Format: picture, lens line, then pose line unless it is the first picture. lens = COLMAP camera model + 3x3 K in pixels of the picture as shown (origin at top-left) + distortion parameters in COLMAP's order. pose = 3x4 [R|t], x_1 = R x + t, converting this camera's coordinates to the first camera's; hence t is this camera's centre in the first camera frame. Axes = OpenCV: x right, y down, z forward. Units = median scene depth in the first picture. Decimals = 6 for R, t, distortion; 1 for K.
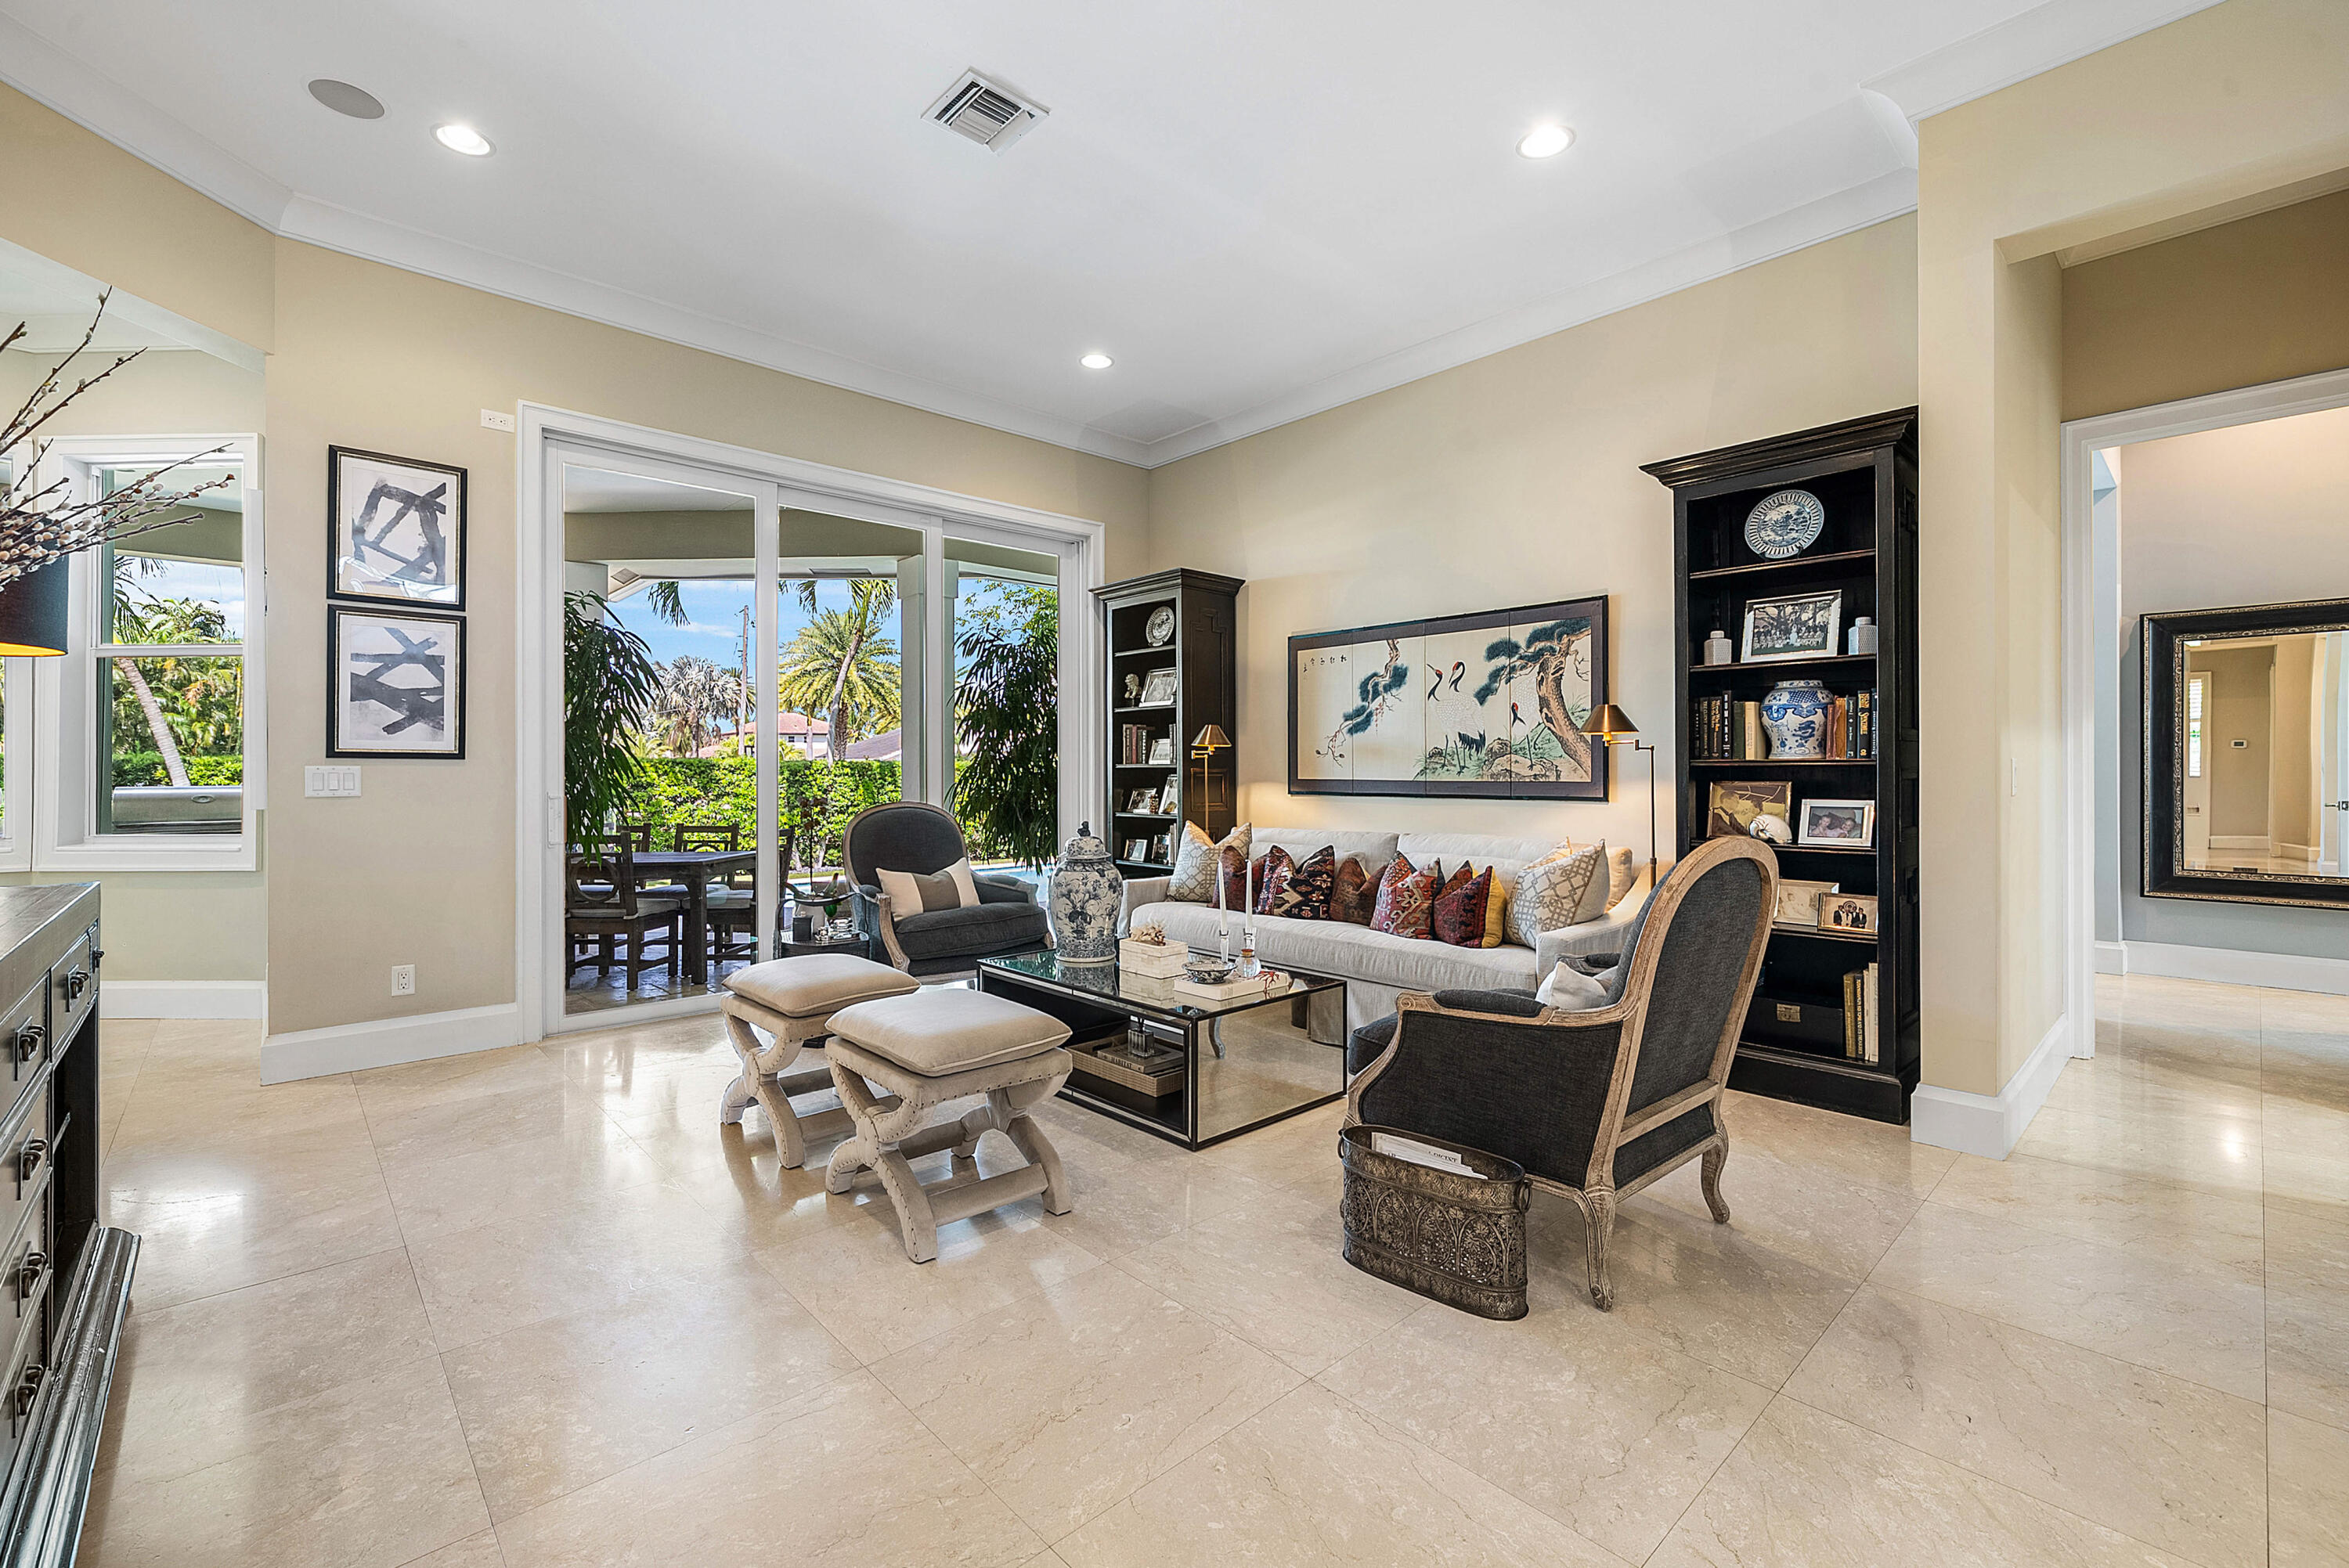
lens RADIAL K [[971.2, 0, 1170.2], [0, 971.2, 771.4], [0, 0, 1]] dist [-0.001307, 0.001150]
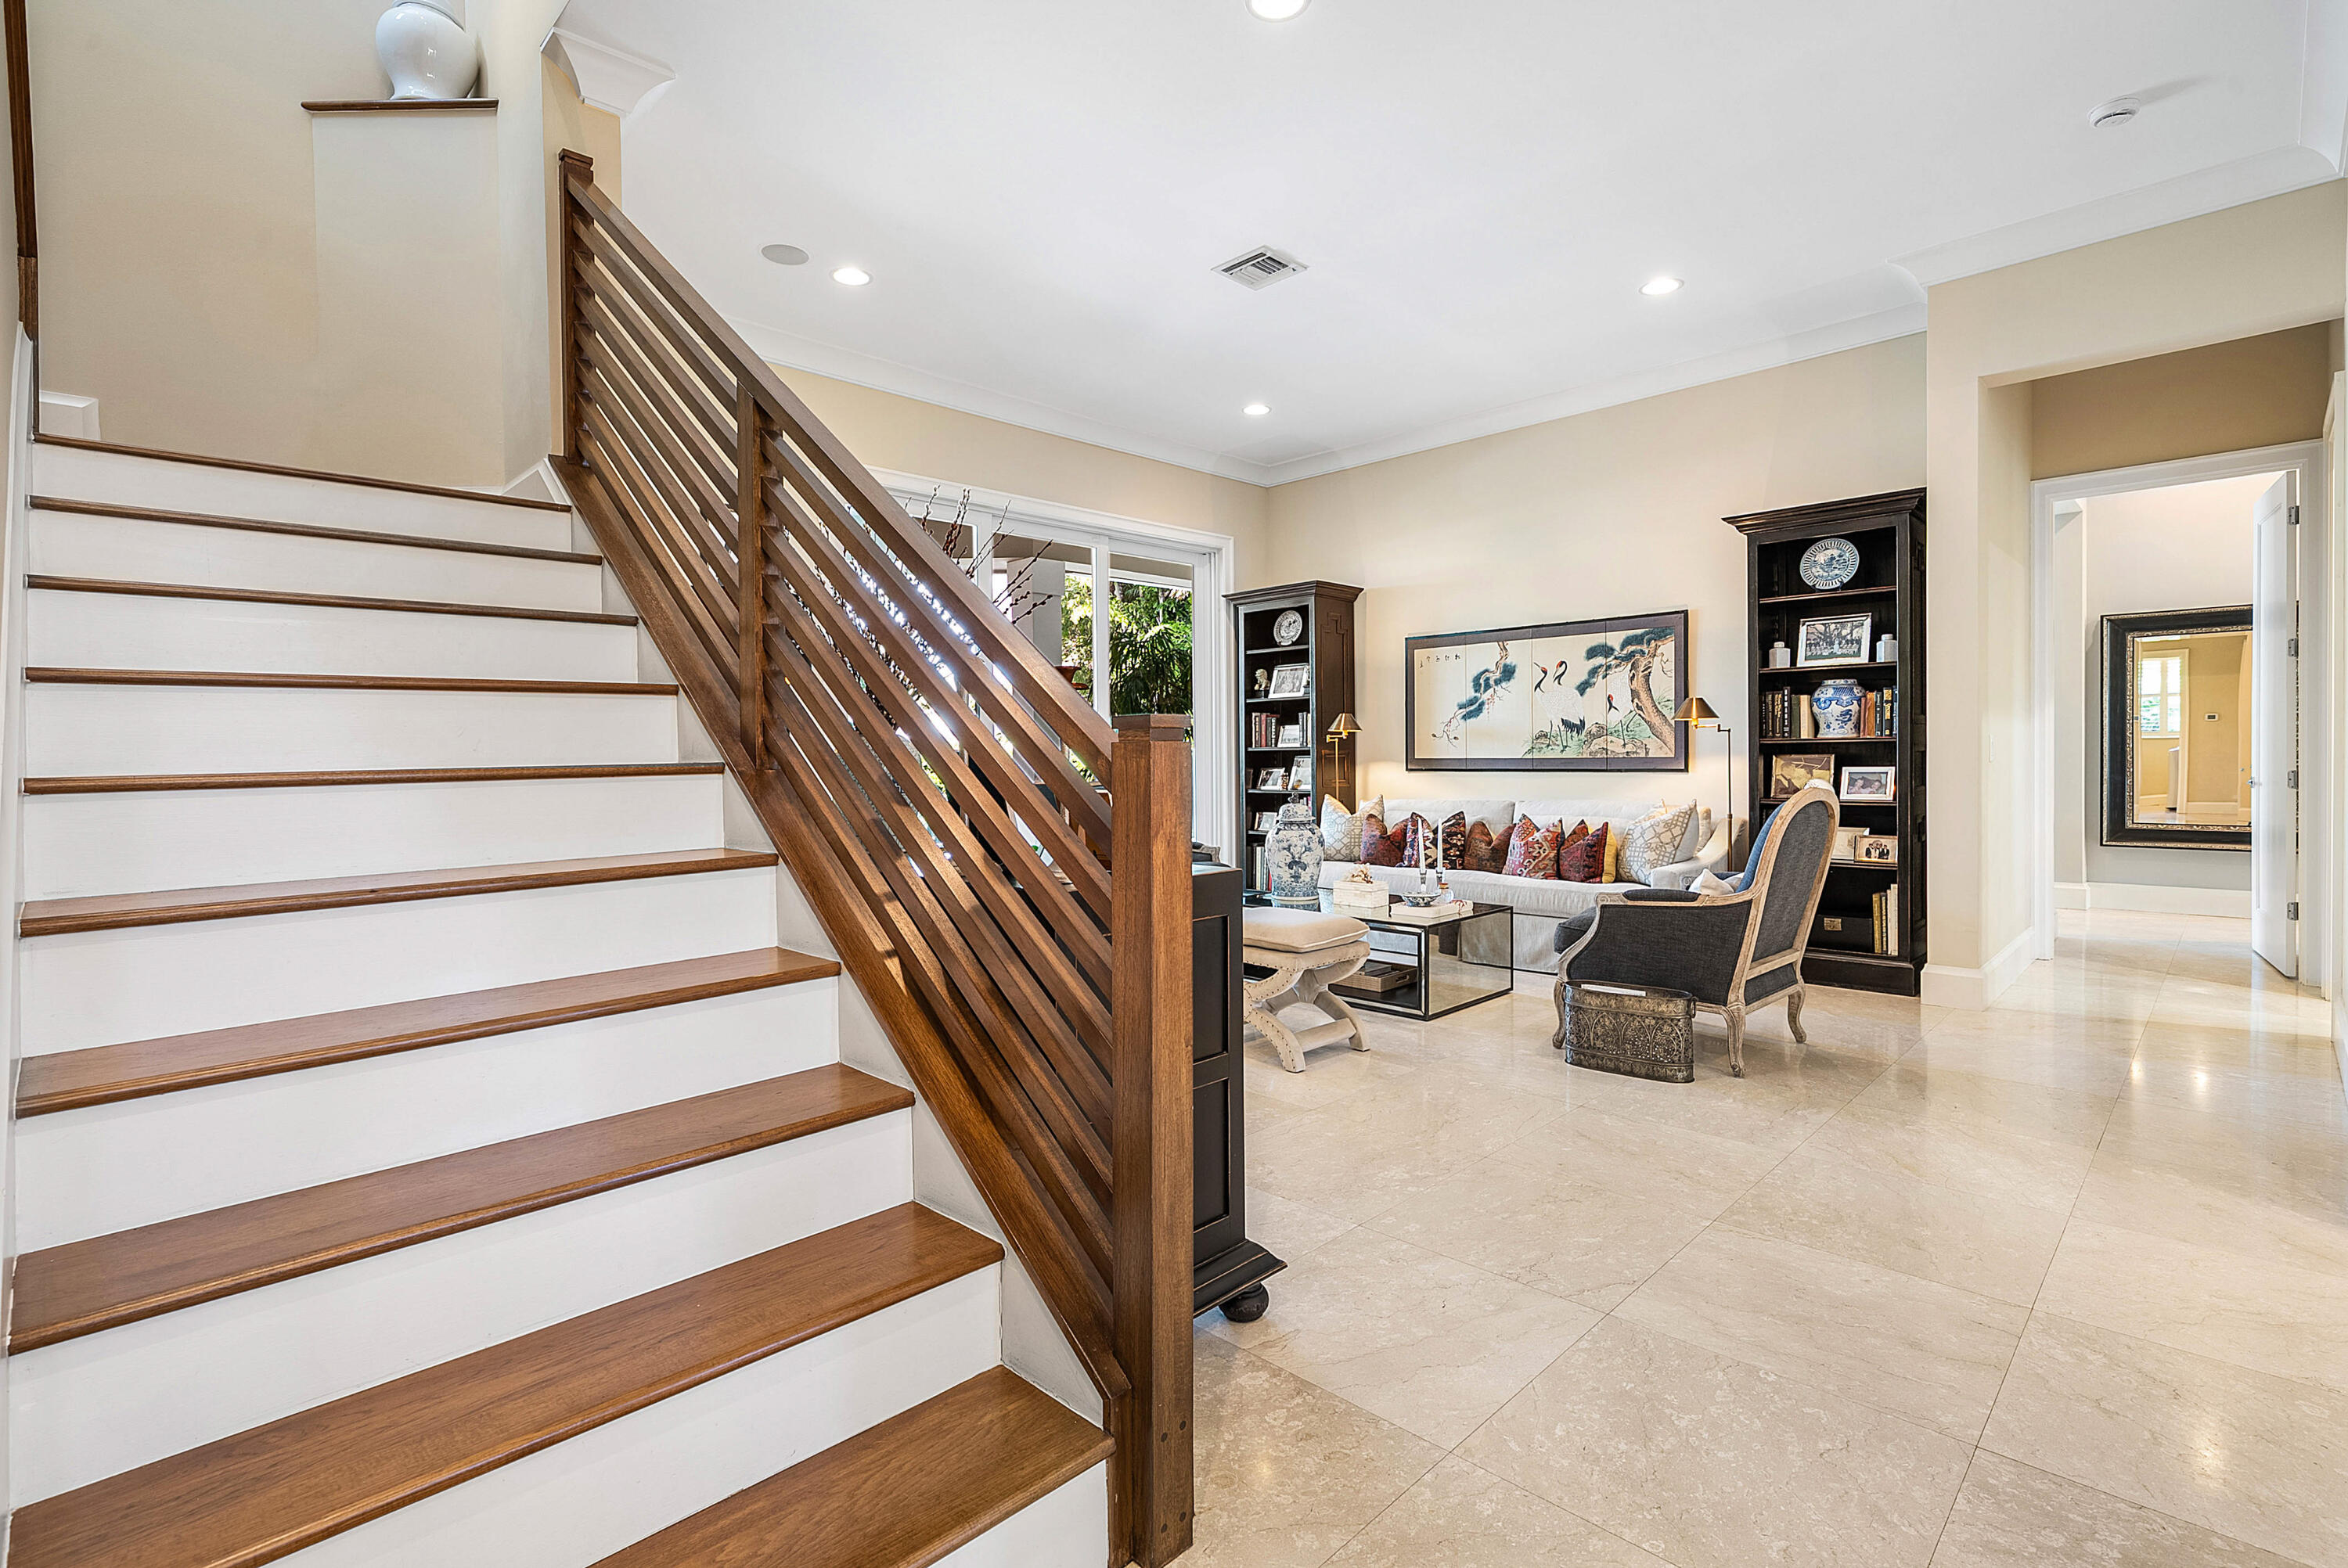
lens RADIAL K [[1123.8, 0, 1126.0], [0, 1123.8, 775.2], [0, 0, 1]] dist [0.002536, 0.000071]
pose [[0.999060, -0.012153, 0.041607, -0.412333], [0.011421, 0.999777, 0.017787, 0.000449], [-0.041813, -0.017295, 0.998976, -0.525727]]
